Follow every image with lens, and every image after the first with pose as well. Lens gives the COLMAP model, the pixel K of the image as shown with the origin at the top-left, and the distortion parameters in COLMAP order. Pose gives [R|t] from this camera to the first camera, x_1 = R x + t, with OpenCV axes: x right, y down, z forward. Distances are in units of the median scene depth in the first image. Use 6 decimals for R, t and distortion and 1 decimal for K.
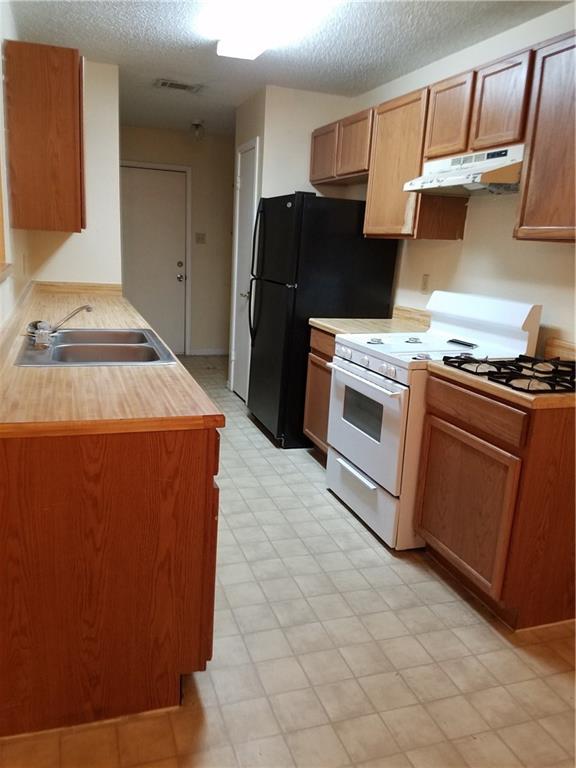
lens RADIAL K [[595.9, 0, 268.2], [0, 595.9, 389.0], [0, 0, 1]] dist [0.196212, -0.360280]
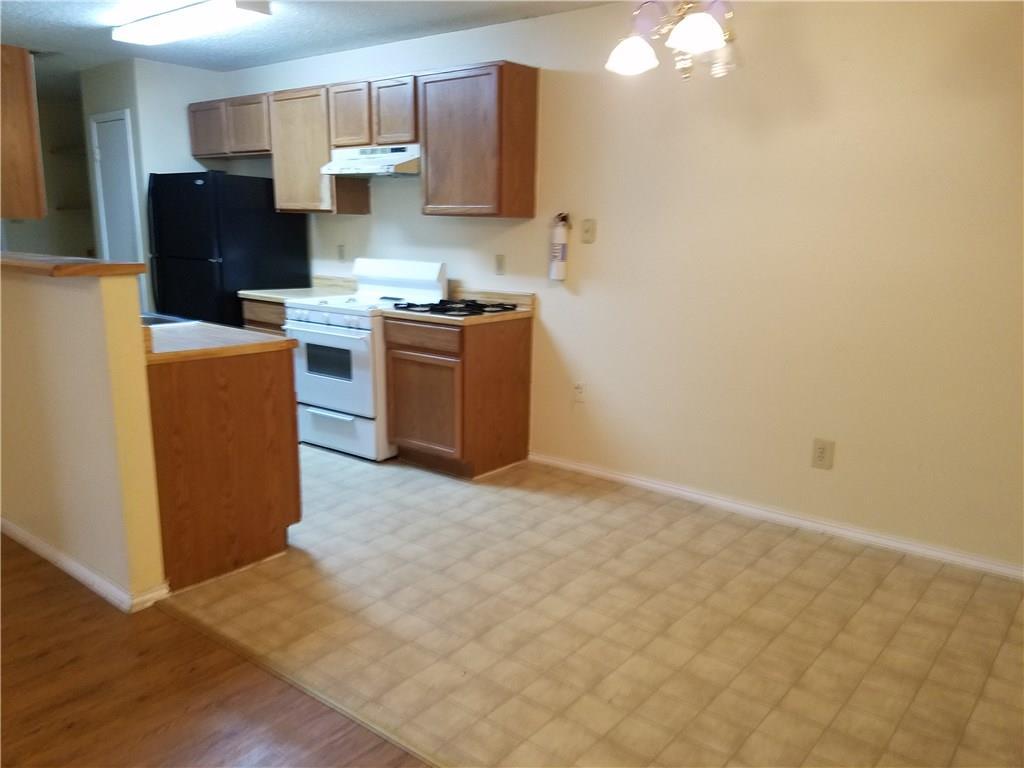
lens RADIAL K [[794.5, 0, 499.4], [0, 794.5, 427.1], [0, 0, 1]] dist [0.196212, -0.360280]
pose [[0.840647, -0.167166, 0.515138, -0.426509], [0.155559, 0.985620, 0.065987, 0.122260], [-0.518761, 0.024663, 0.854563, -0.573885]]
